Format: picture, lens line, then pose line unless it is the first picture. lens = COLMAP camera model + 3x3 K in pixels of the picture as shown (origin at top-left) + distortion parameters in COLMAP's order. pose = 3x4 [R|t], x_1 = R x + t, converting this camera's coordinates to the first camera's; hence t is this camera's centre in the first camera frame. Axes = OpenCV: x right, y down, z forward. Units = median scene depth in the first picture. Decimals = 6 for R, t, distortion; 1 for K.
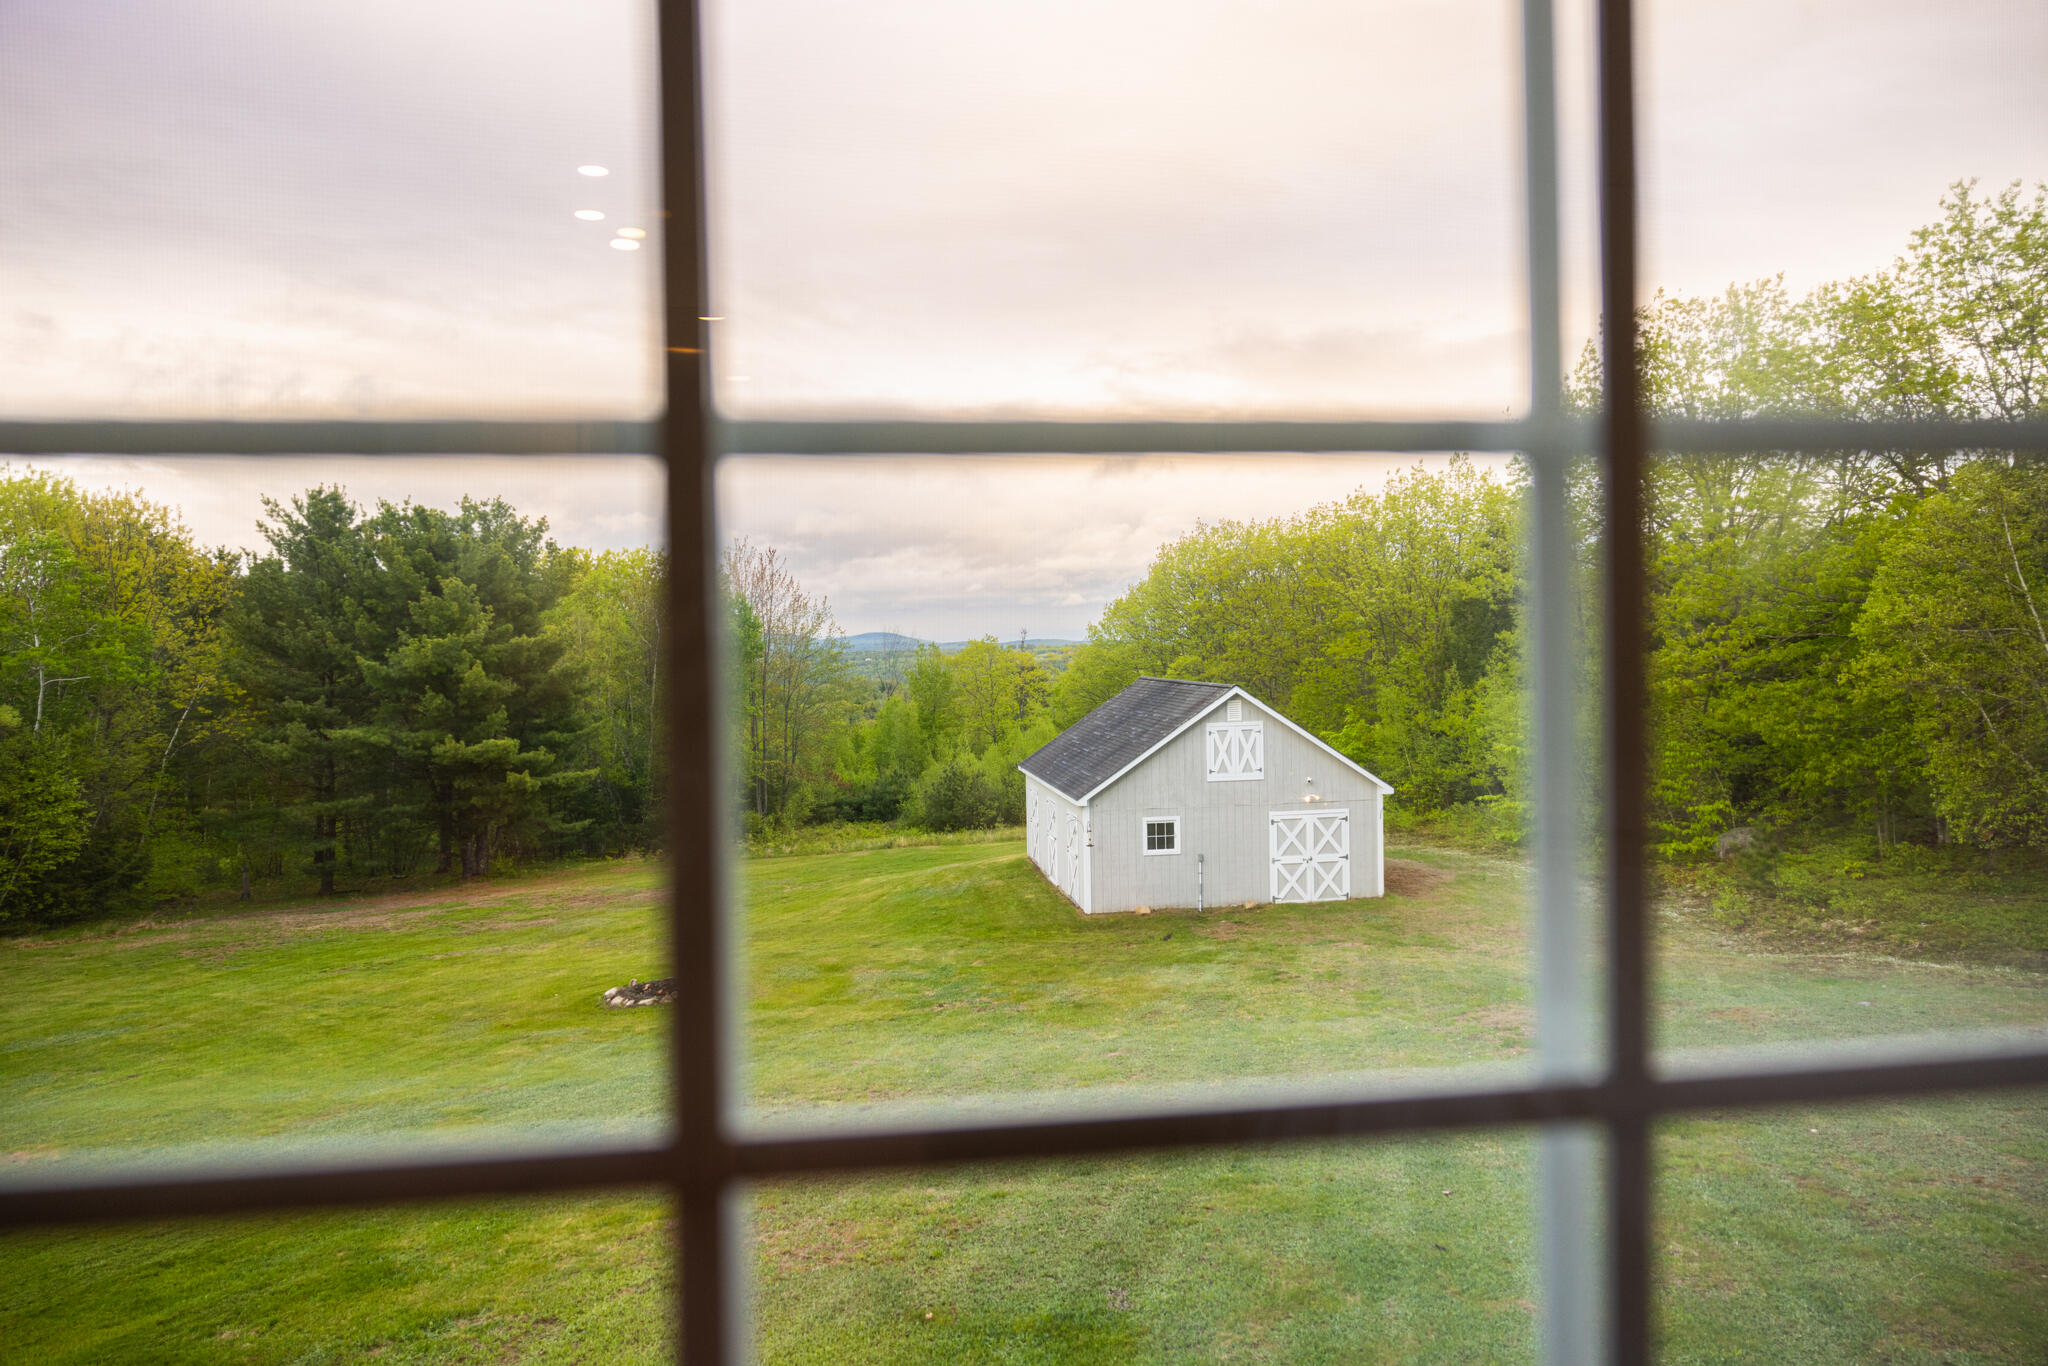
lens RADIAL K [[1403.3, 0, 1024.0], [0, 1403.3, 683.0], [0, 0, 1]] dist [-0.002510, 0.026364]
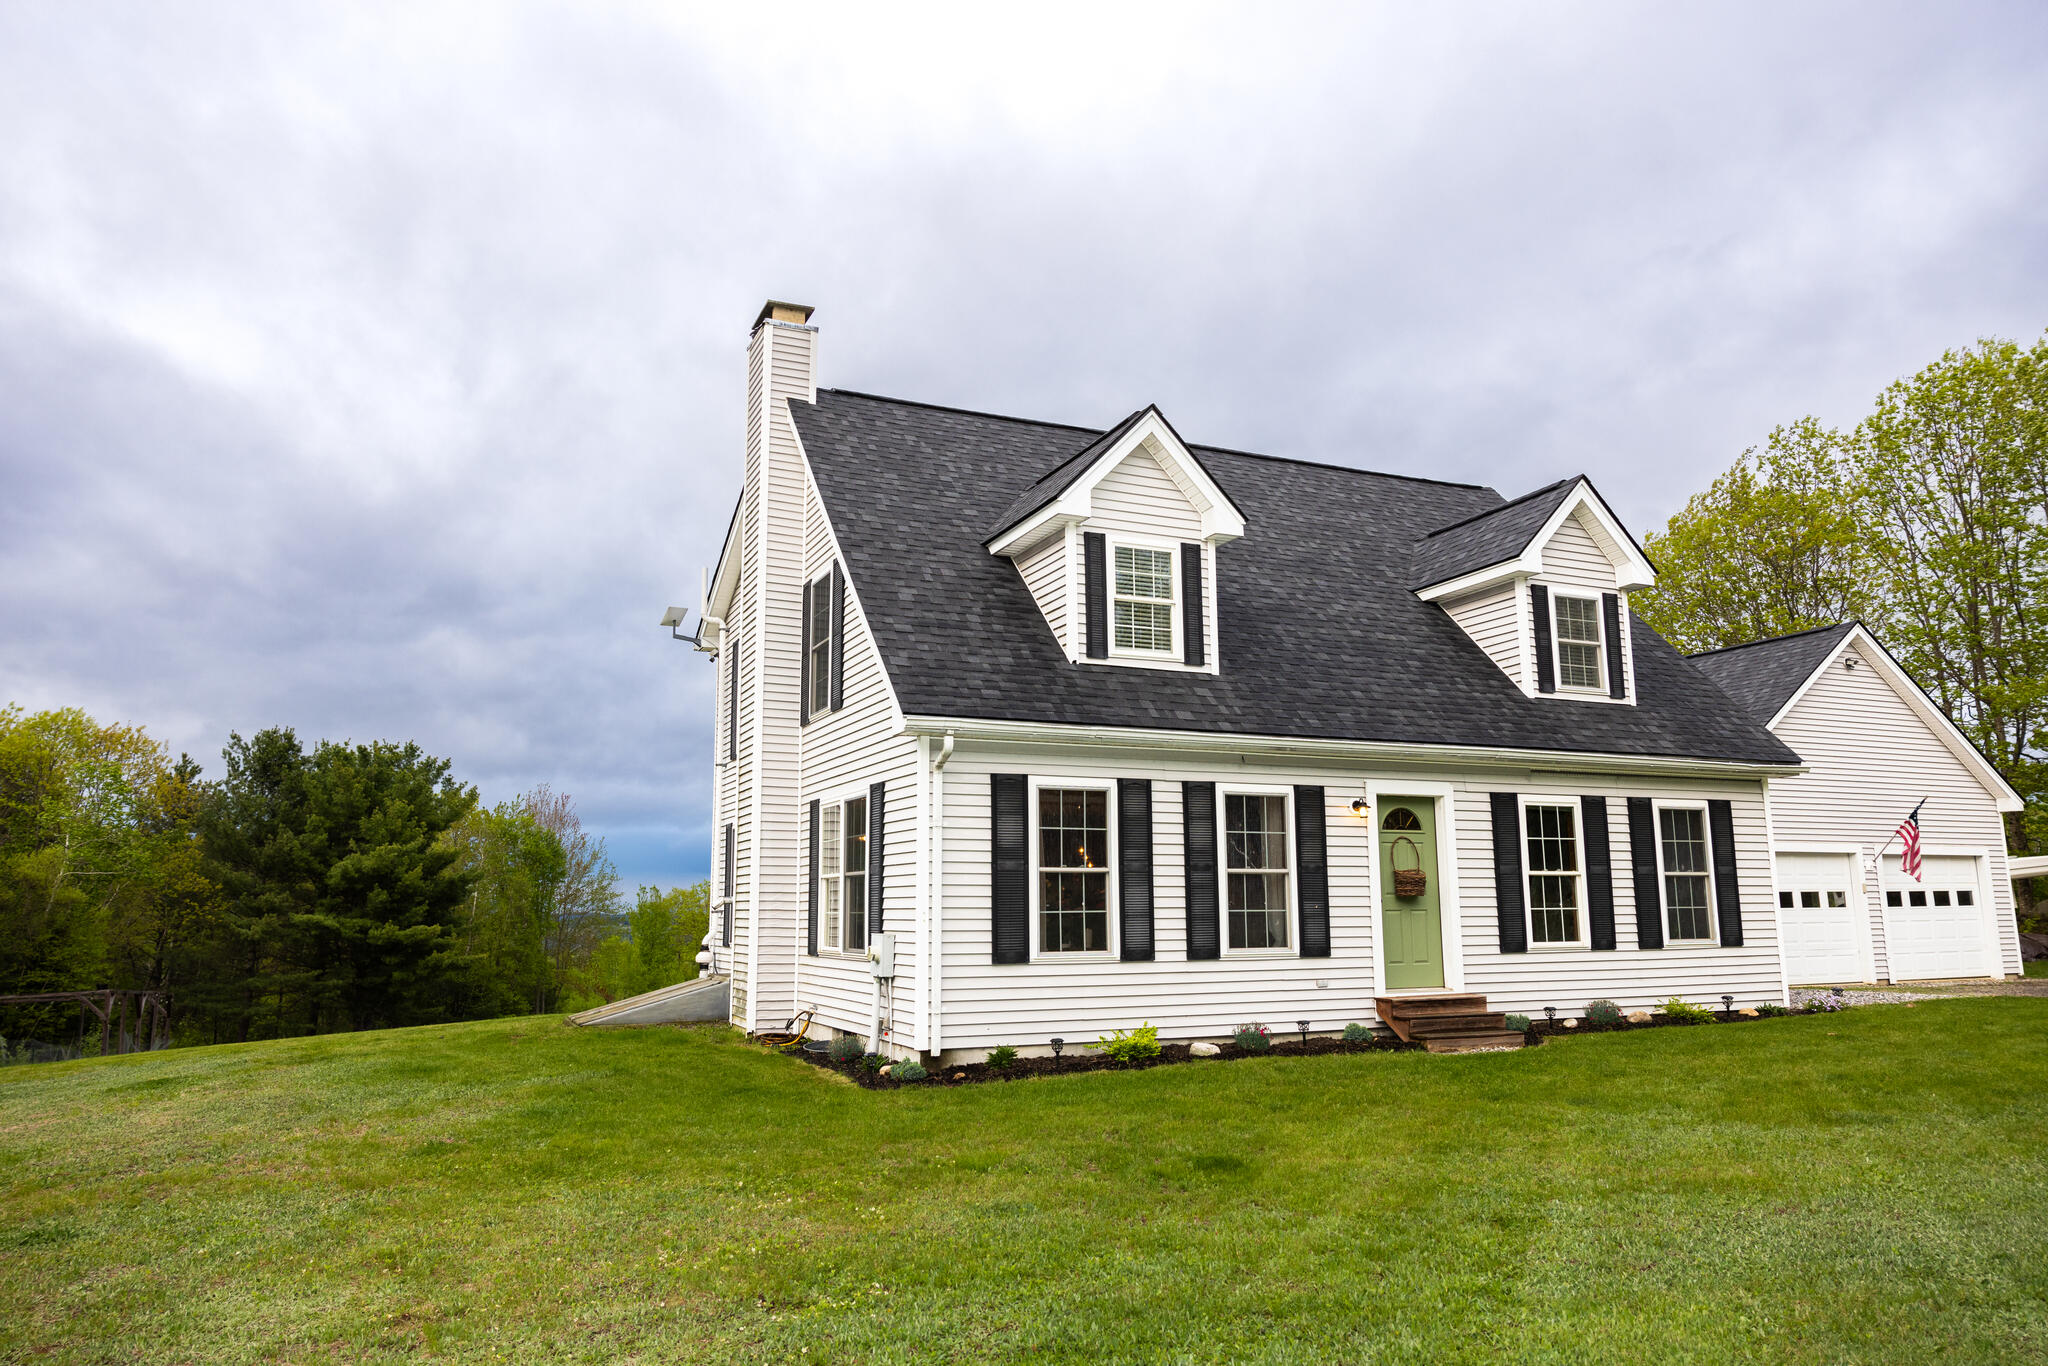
lens RADIAL K [[1338.2, 0, 1024.0], [0, 1338.2, 683.0], [0, 0, 1]] dist [-0.004187, -0.001350]
pose [[0.960830, 0.059785, 0.270615, -0.284437], [-0.003722, 0.979151, -0.203101, 0.104441], [-0.277115, 0.194138, 0.941019, -0.548098]]
